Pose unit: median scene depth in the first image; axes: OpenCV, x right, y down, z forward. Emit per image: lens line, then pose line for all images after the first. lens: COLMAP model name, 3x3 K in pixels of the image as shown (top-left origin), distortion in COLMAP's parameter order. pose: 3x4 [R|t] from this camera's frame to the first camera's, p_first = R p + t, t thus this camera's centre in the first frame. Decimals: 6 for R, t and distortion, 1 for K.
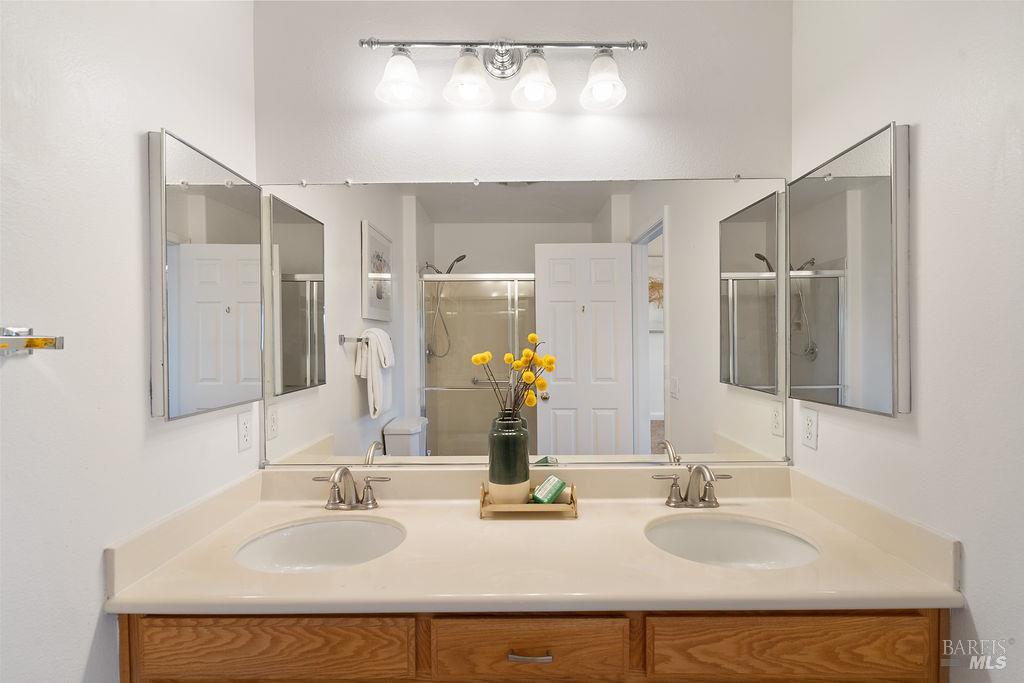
lens RADIAL K [[467.7, 0, 512.4], [0, 467.7, 345.9], [0, 0, 1]] dist [-0.006599, 0.002798]
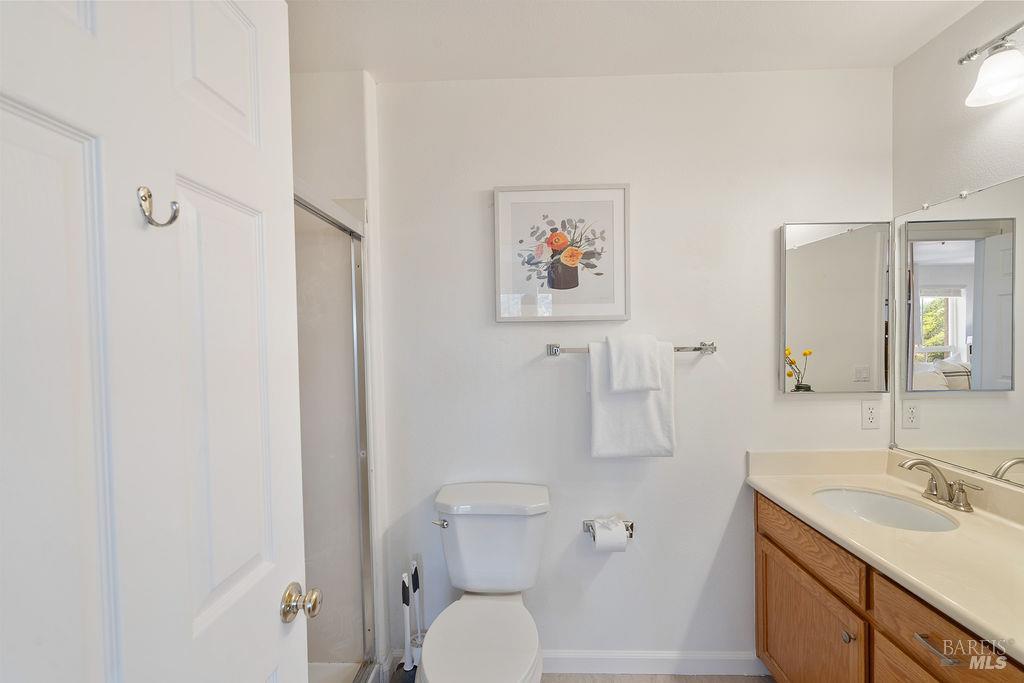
lens RADIAL K [[467.7, 0, 511.2], [0, 467.7, 340.5], [0, 0, 1]] dist [-0.006599, 0.002798]
pose [[-0.017369, 0.017924, -0.999688, 1.108504], [0.001417, 0.999839, 0.017902, -0.073772], [0.999848, -0.001106, -0.017392, 0.027003]]
